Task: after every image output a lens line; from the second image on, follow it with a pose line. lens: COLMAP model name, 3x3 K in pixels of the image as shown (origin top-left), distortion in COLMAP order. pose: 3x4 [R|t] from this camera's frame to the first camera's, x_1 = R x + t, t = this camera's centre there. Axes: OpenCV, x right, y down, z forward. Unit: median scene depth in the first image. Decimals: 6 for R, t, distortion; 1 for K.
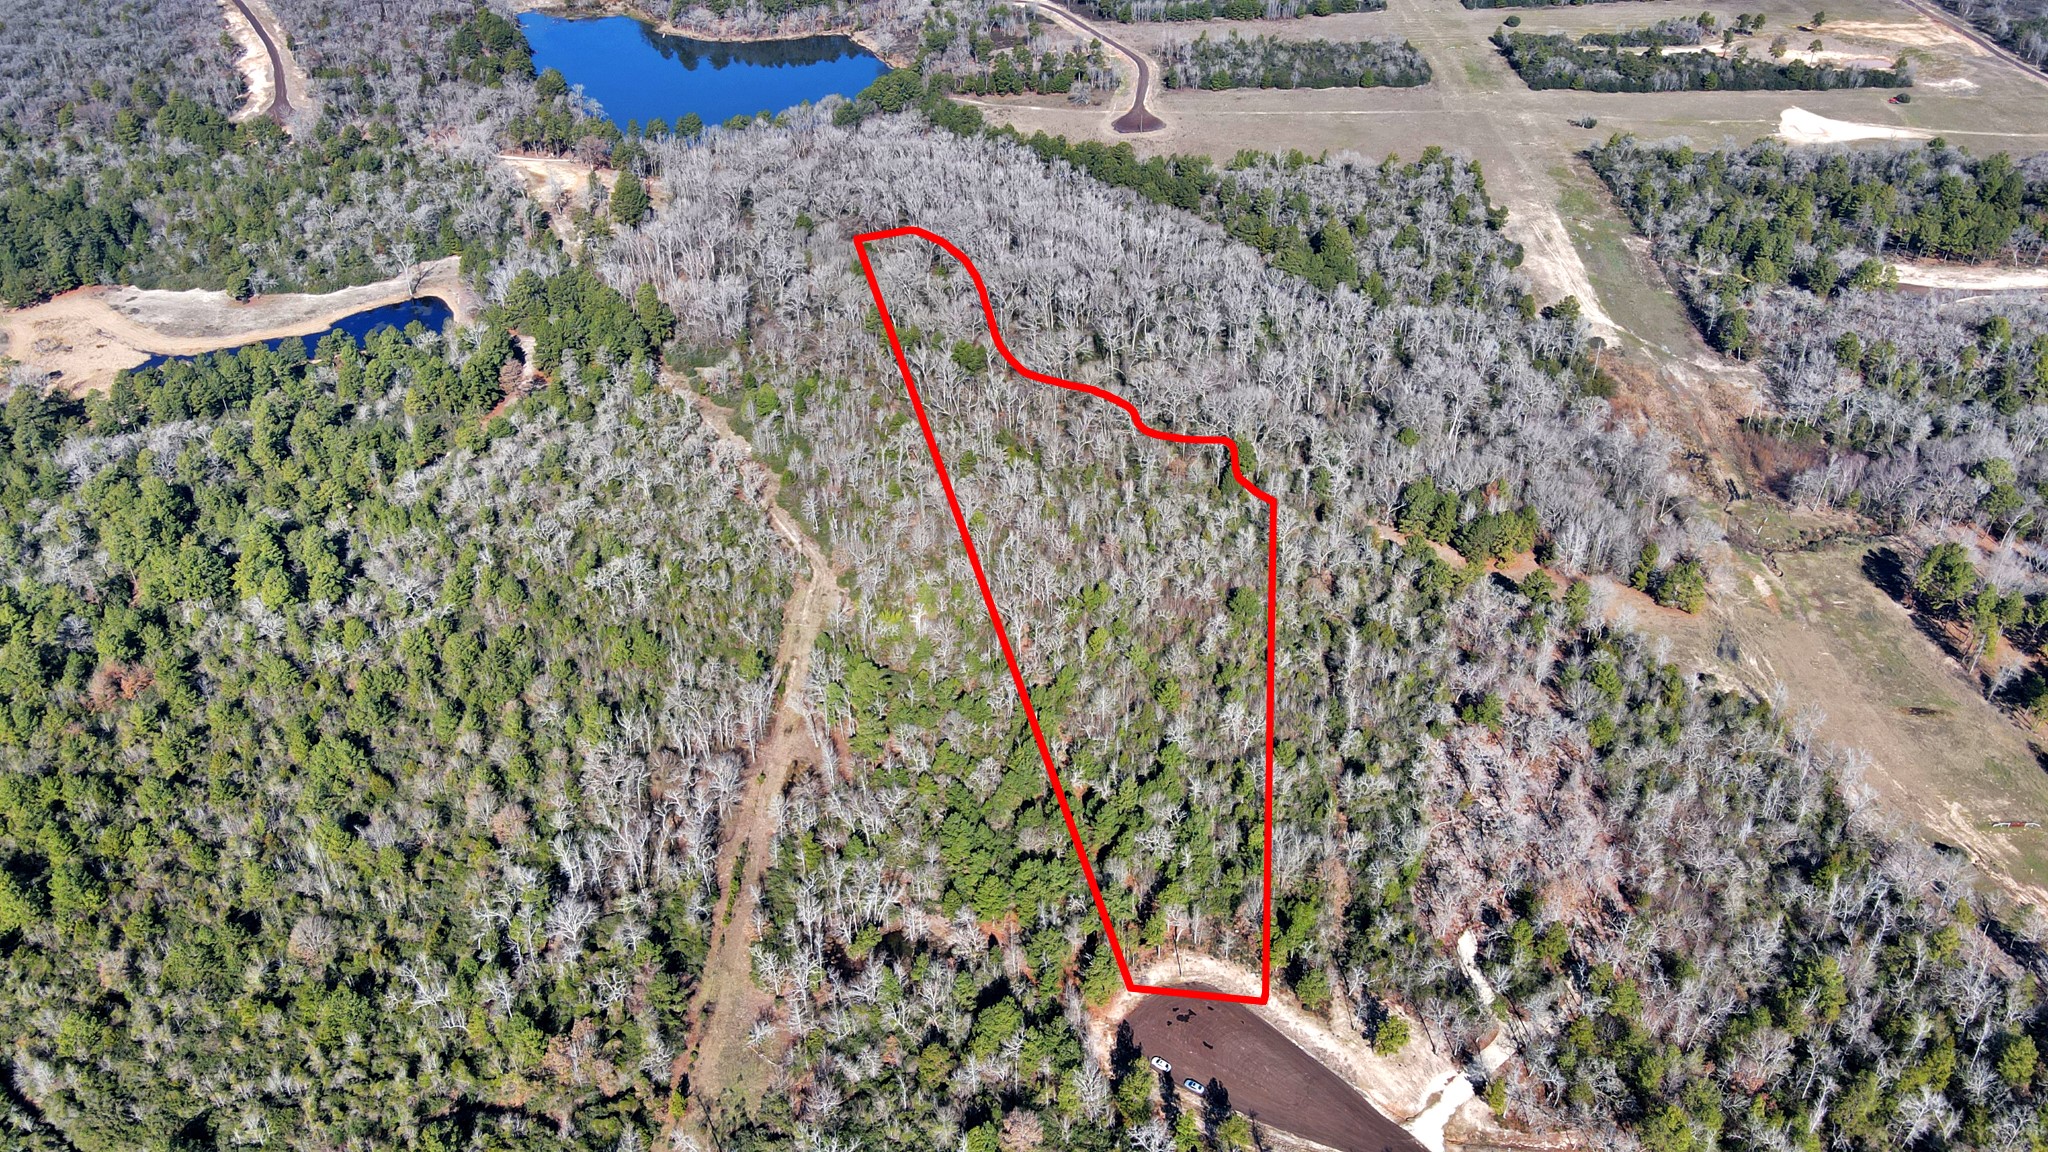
lens RADIAL K [[1528.1, 0, 1024.0], [0, 1528.1, 576.0], [0, 0, 1]] dist [0.013005, 0.017673]
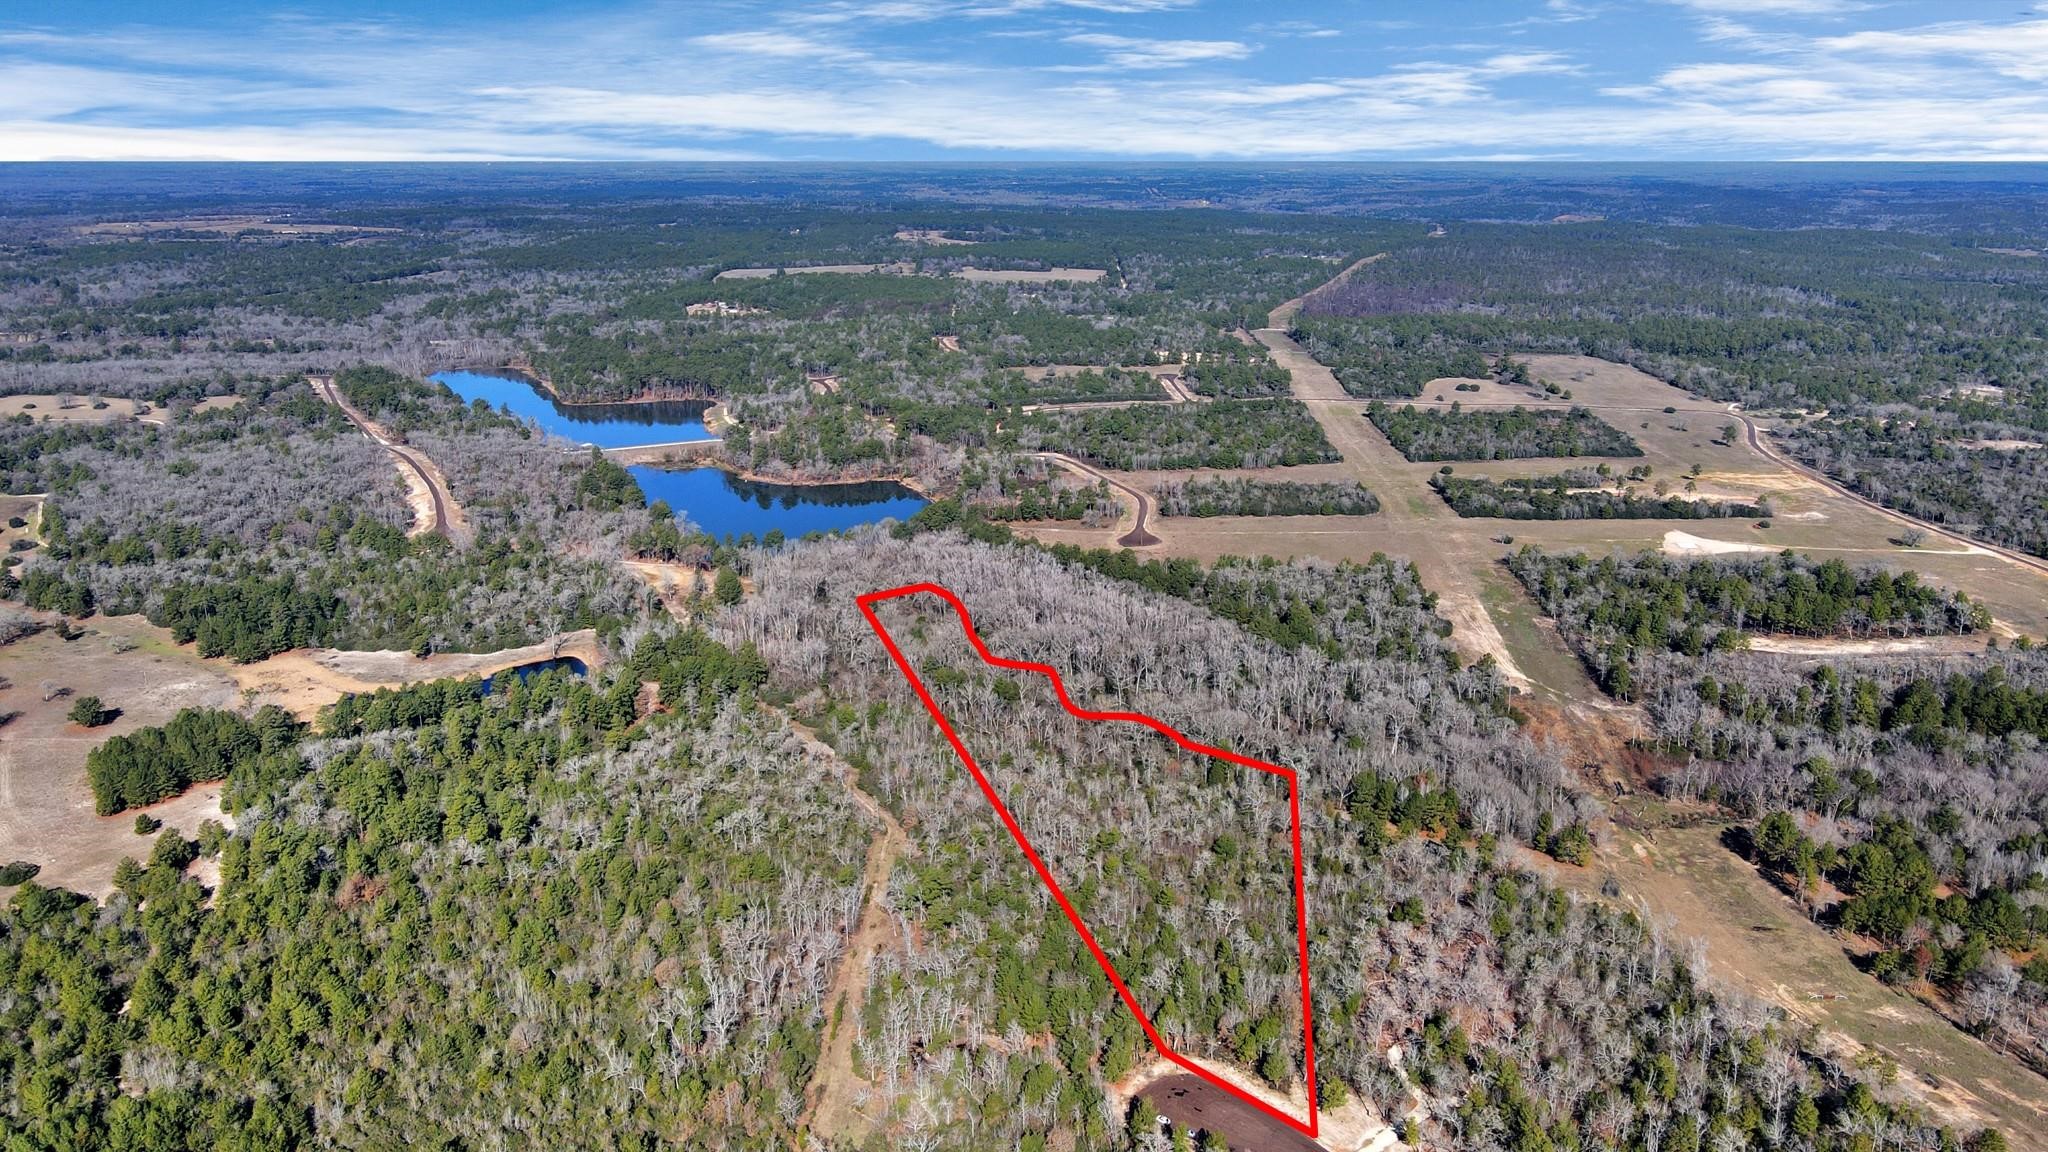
lens RADIAL K [[1551.1, 0, 1024.0], [0, 1551.1, 576.0], [0, 0, 1]] dist [-0.014198, 0.093222]
pose [[0.999978, 0.001385, -0.006522, -0.012326], [-0.003310, 0.952237, -0.305342, 0.148819], [0.005787, 0.305357, 0.952220, -0.229460]]
